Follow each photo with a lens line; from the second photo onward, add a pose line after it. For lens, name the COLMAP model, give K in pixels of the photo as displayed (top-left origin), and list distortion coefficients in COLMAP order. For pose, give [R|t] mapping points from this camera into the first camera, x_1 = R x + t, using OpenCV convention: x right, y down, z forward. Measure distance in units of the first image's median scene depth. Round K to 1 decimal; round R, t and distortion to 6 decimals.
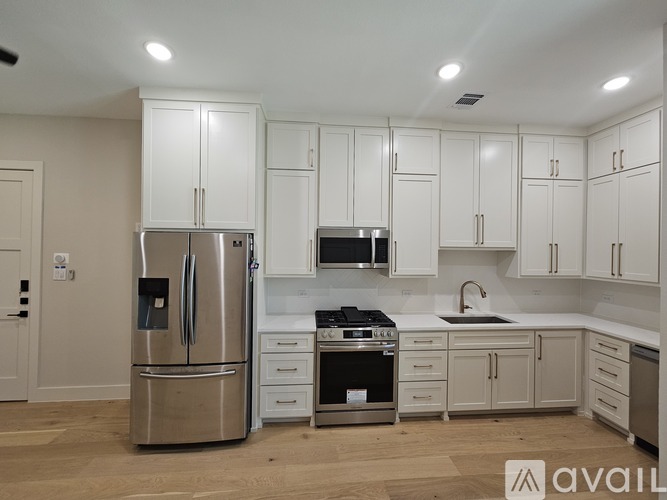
lens RADIAL K [[273.4, 0, 333.0], [0, 273.4, 250.7], [0, 0, 1]] dist [0.002987, 0.000235]
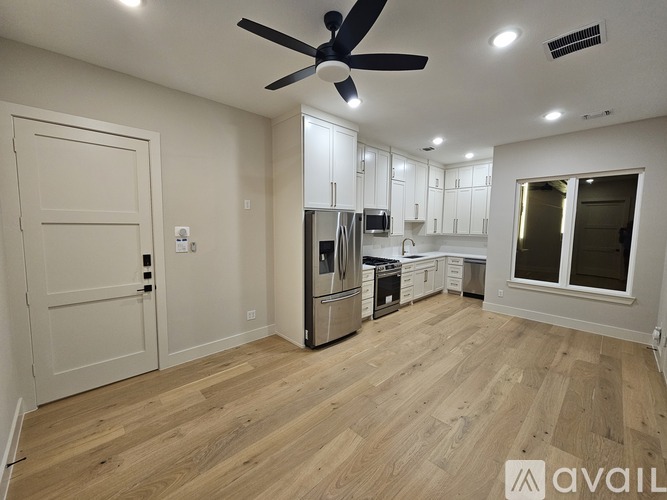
lens RADIAL K [[273.4, 0, 334.1], [0, 273.4, 249.8], [0, 0, 1]] dist [0.002987, 0.000235]
pose [[0.778153, -0.067439, 0.624444, -1.287266], [0.001222, 0.994379, 0.105869, -0.013804], [-0.628074, -0.081619, 0.773862, -0.195735]]
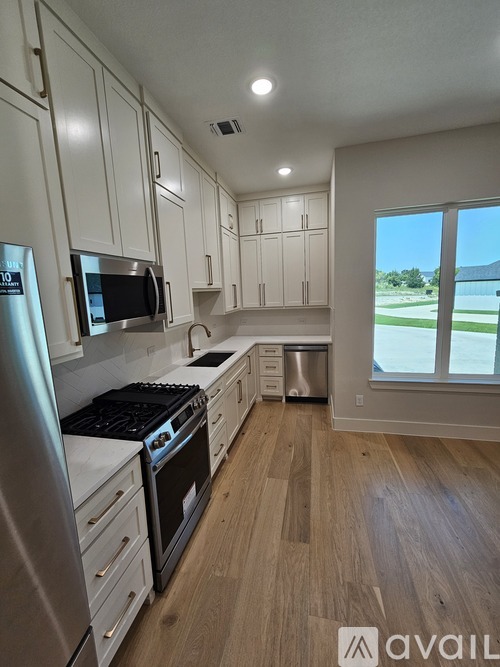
lens RADIAL K [[273.4, 0, 251.7], [0, 273.4, 332.9], [0, 0, 1]] dist [0.002987, 0.000235]
pose [[0.309748, -0.170412, 0.935423, -0.432269], [0.045460, 0.985337, 0.164452, -0.010856], [-0.949731, -0.008415, 0.312953, 0.580032]]
